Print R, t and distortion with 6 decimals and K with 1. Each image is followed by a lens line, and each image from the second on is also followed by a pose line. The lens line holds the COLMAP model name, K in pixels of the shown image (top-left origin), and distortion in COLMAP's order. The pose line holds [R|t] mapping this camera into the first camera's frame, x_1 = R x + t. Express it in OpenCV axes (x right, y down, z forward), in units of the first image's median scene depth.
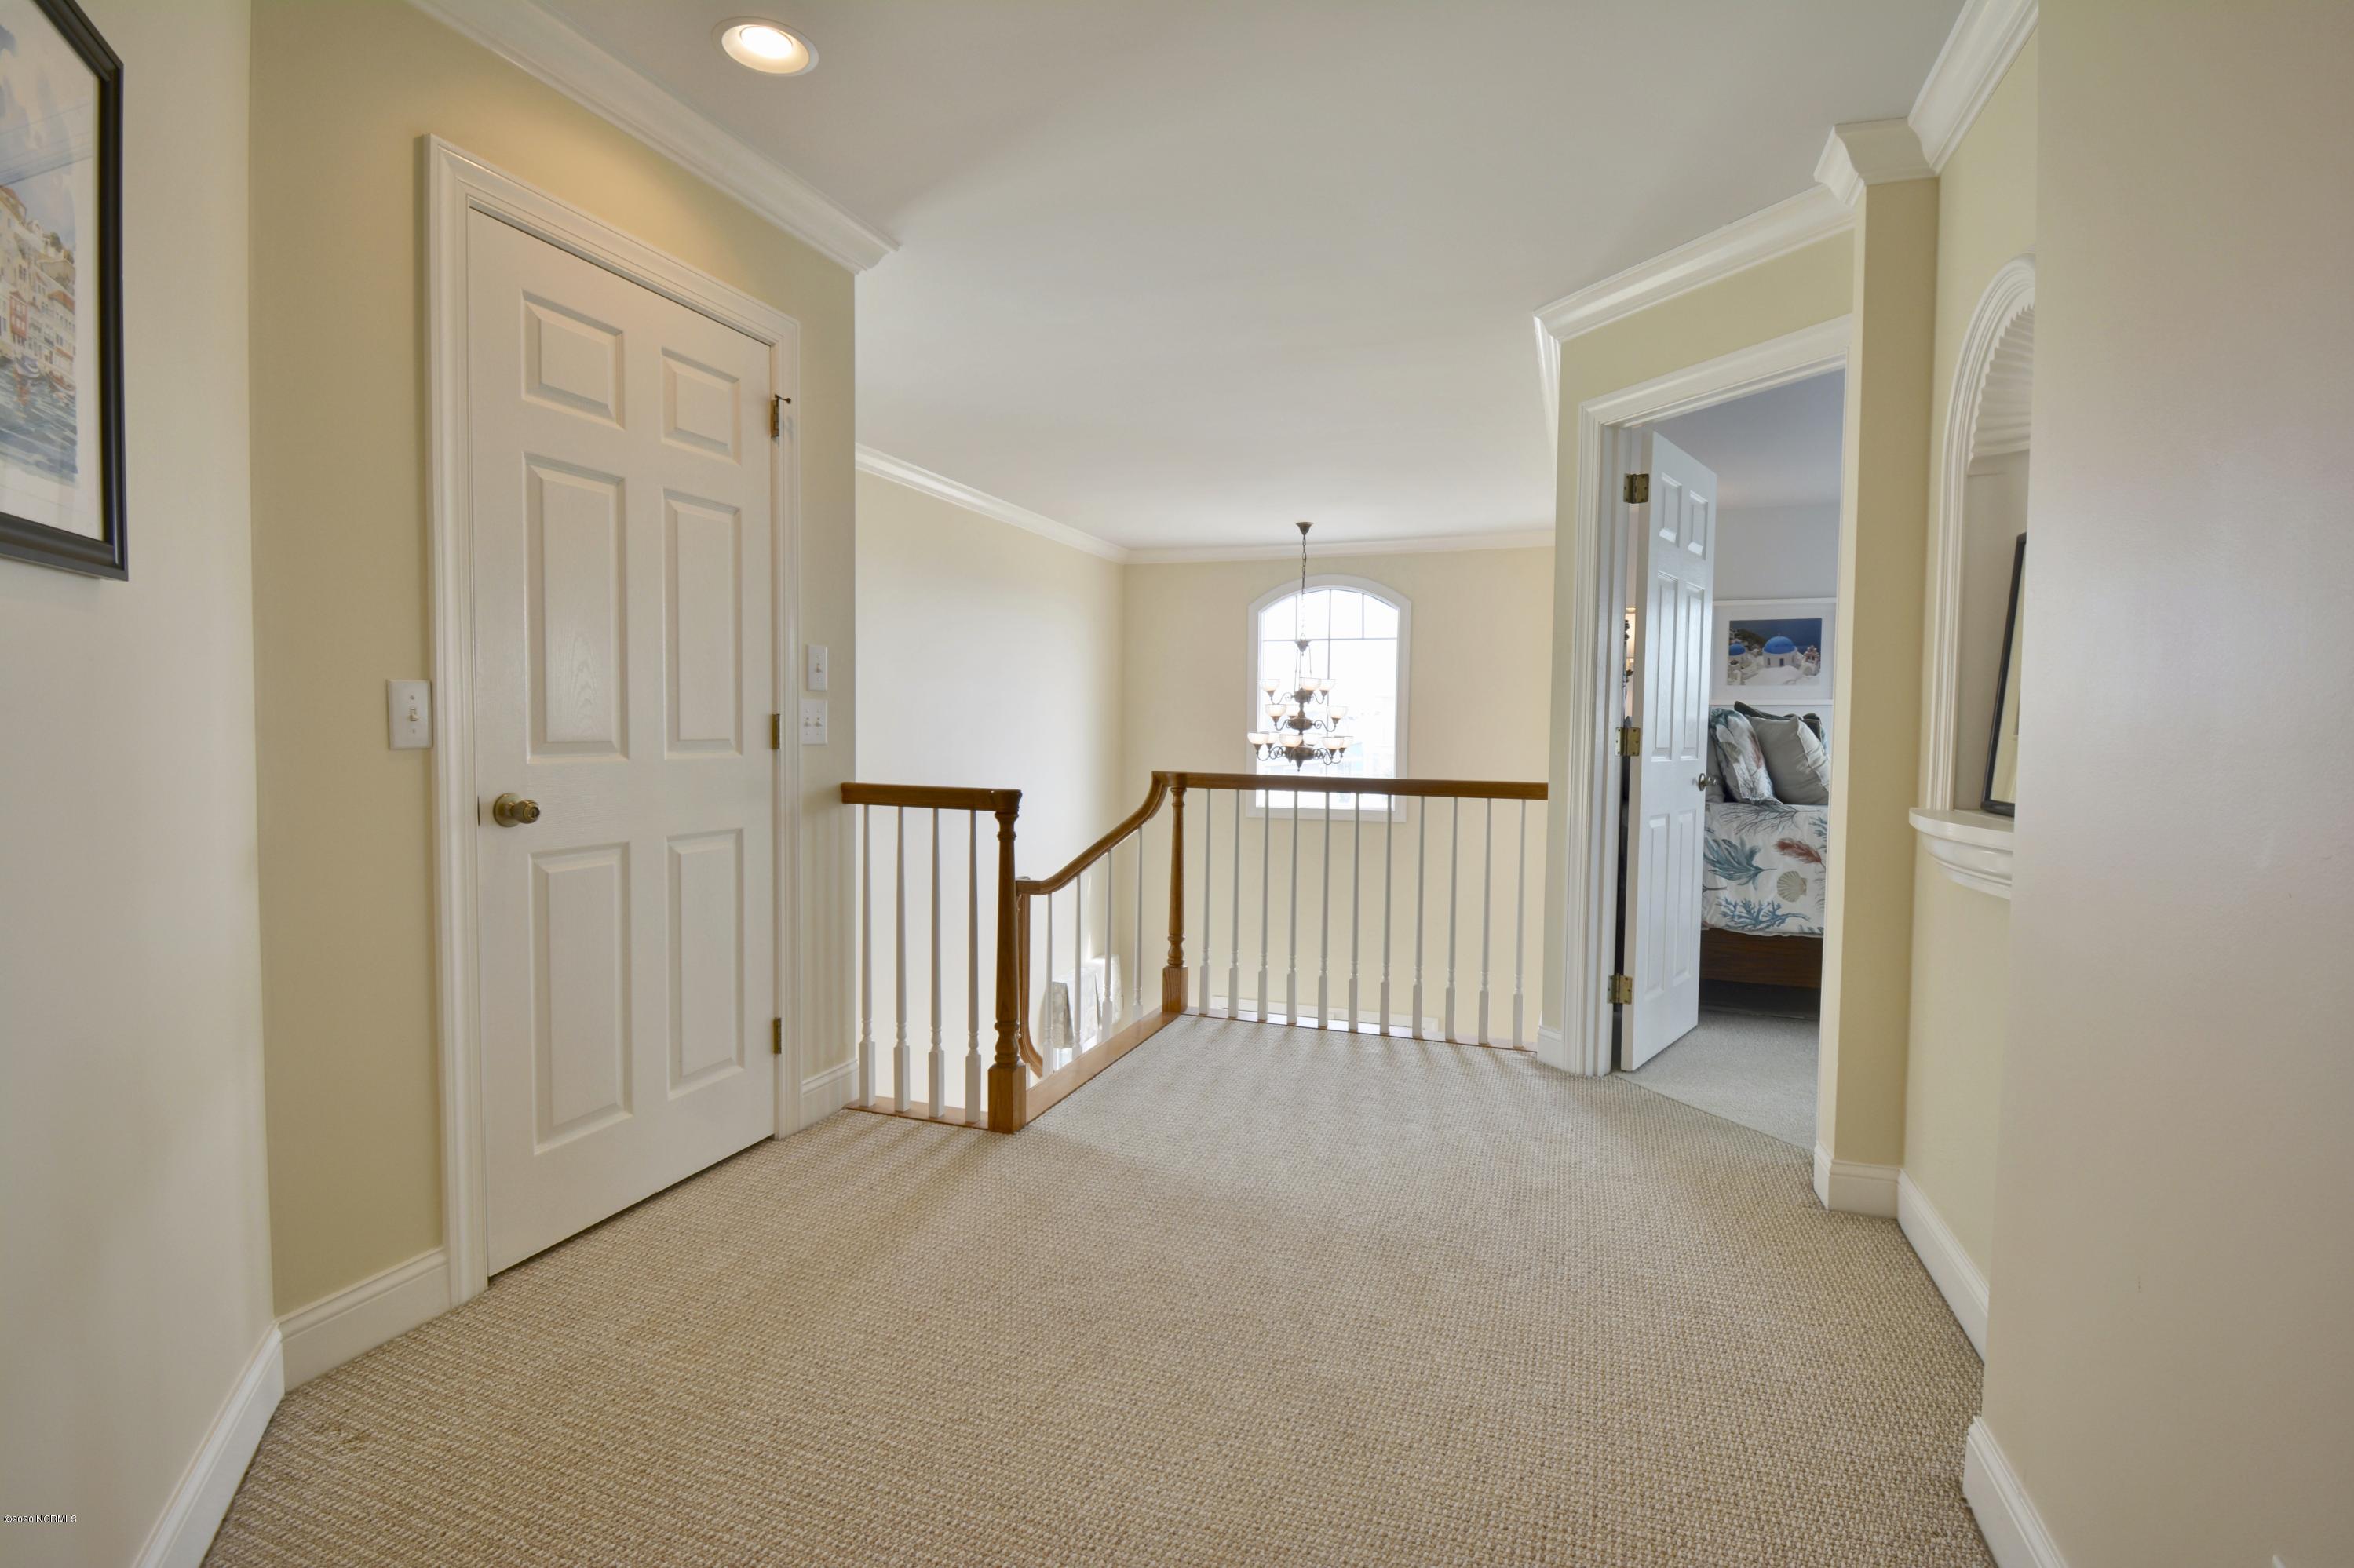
lens RADIAL K [[1124.5, 0, 1179.5], [0, 1124.5, 775.3], [0, 0, 1]] dist [-0.013048, -0.004341]
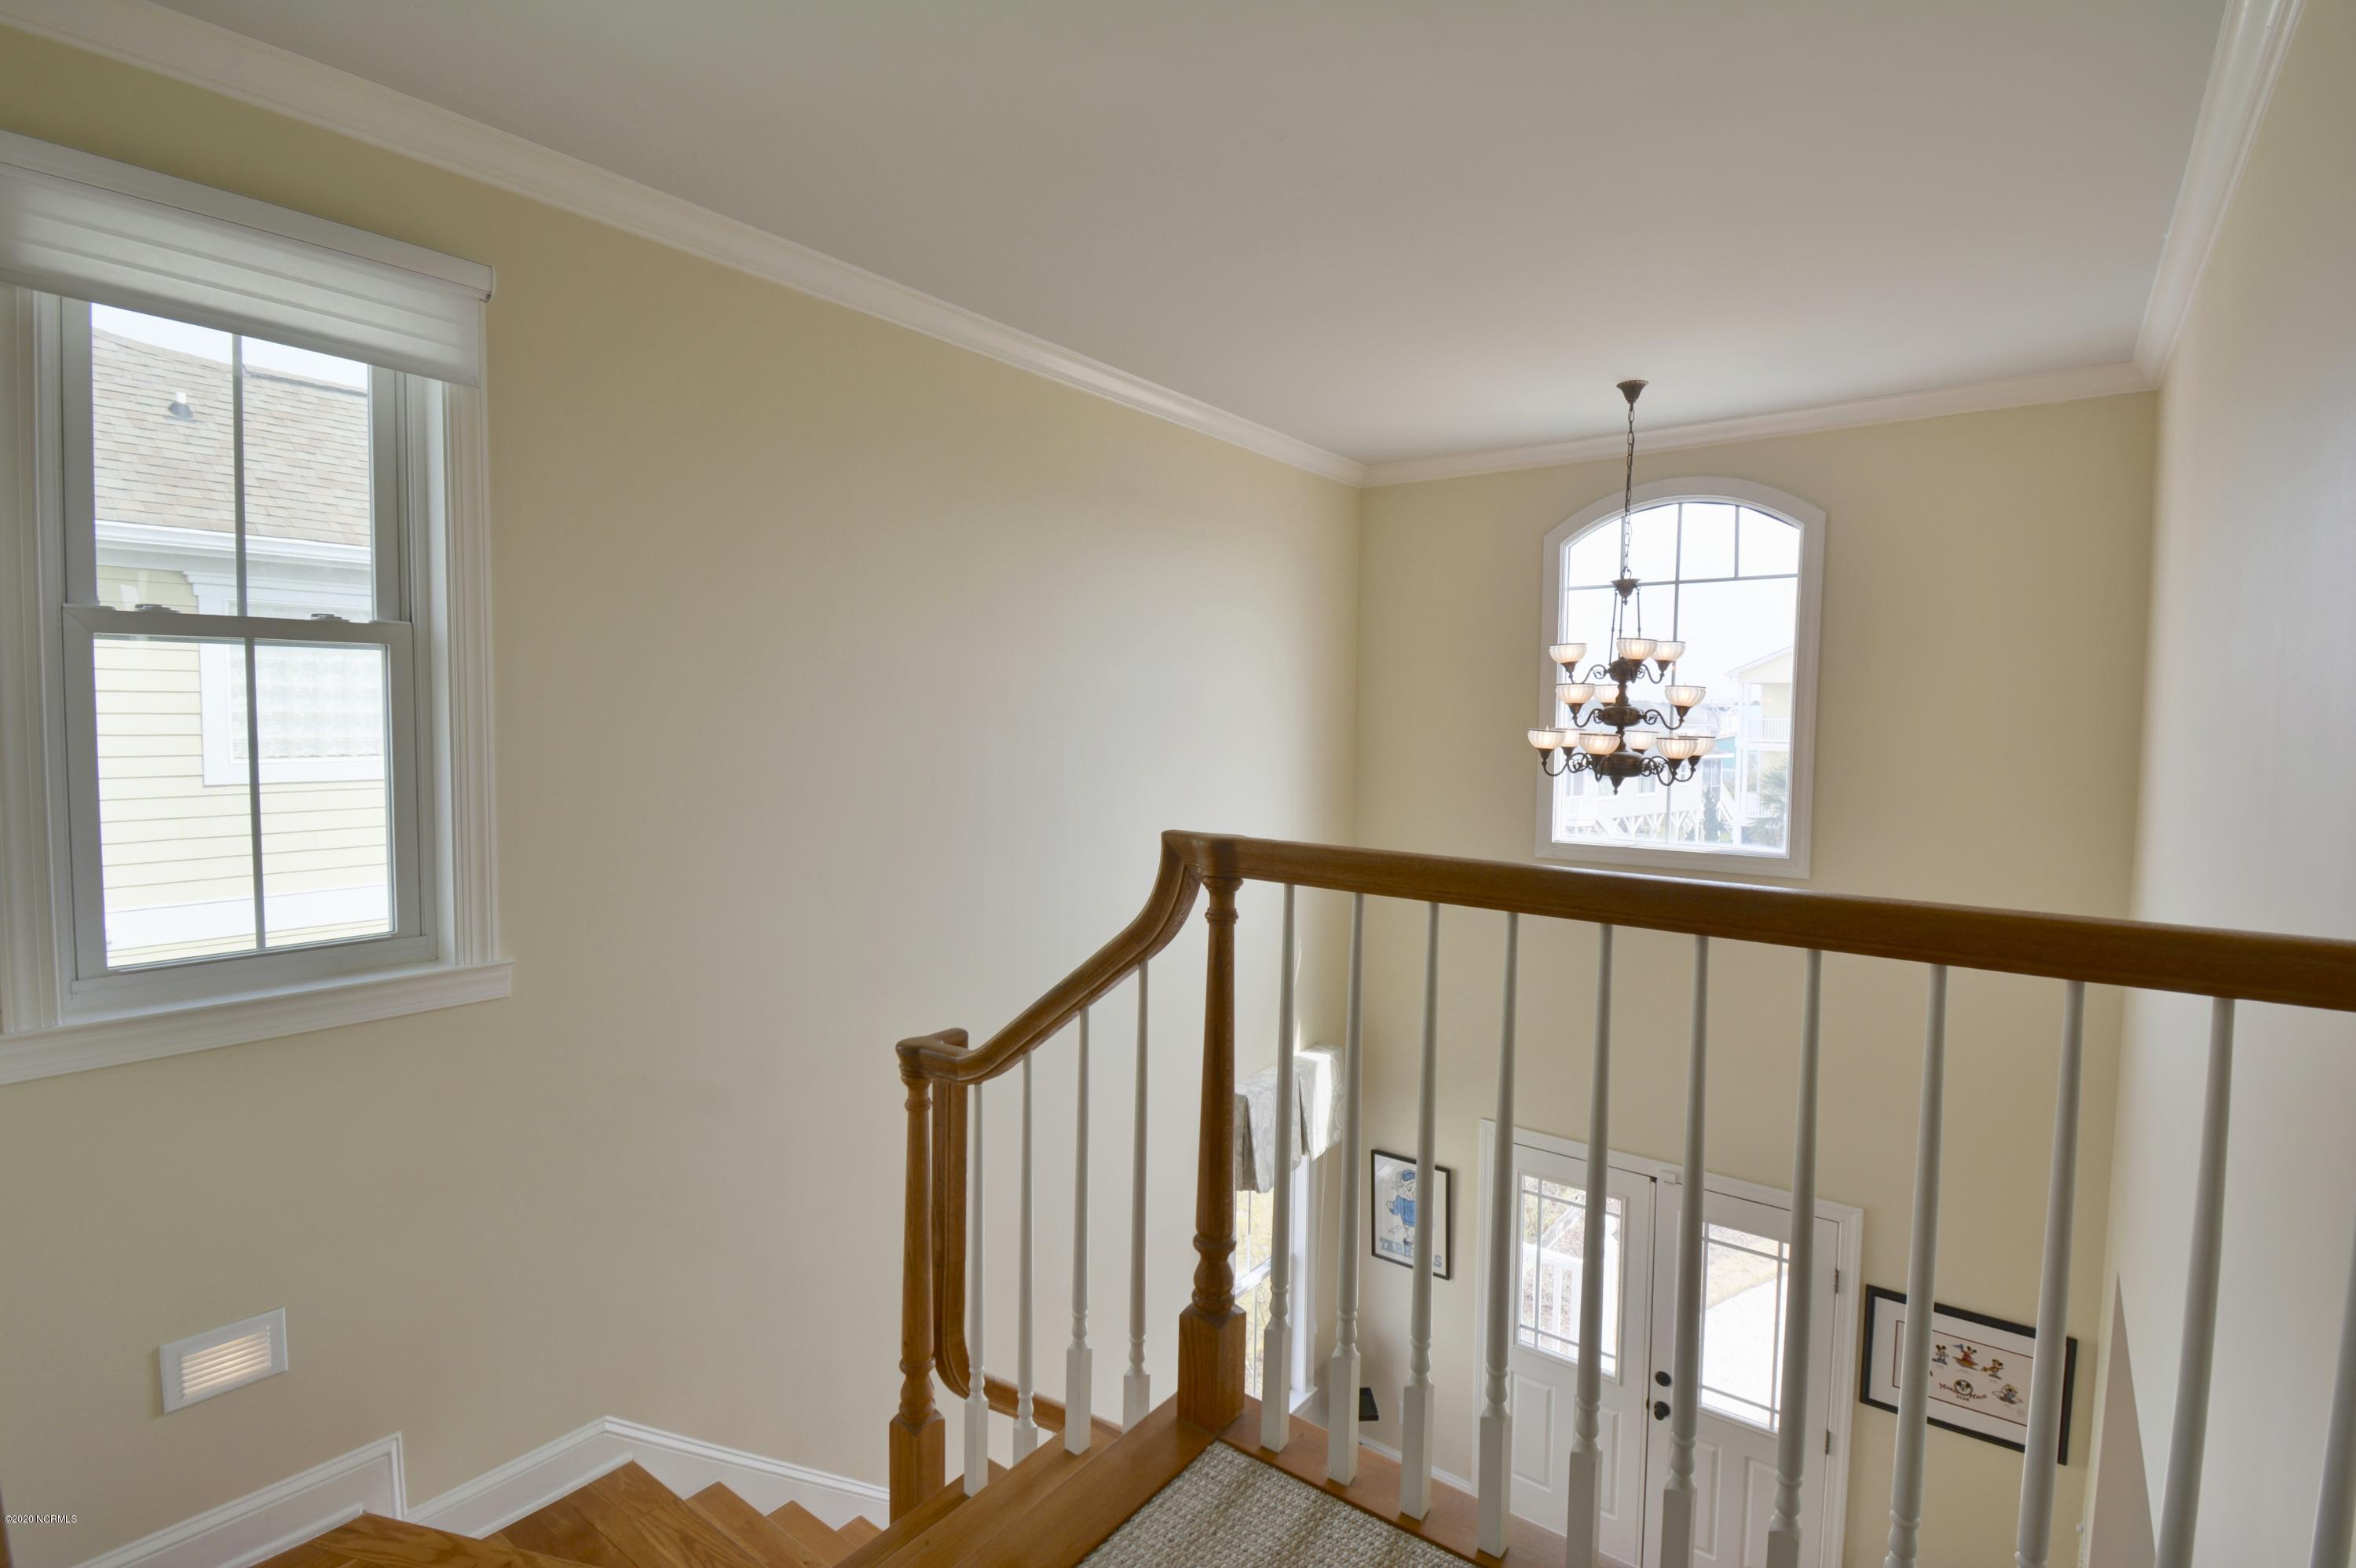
lens RADIAL K [[1125.4, 0, 1172.5], [0, 1125.4, 782.3], [0, 0, 1]] dist [-0.013048, -0.004341]
pose [[0.953954, 0.012172, -0.299704, 0.059667], [-0.008752, 0.999880, 0.012752, -0.015882], [0.299824, -0.009541, 0.953947, 0.353697]]
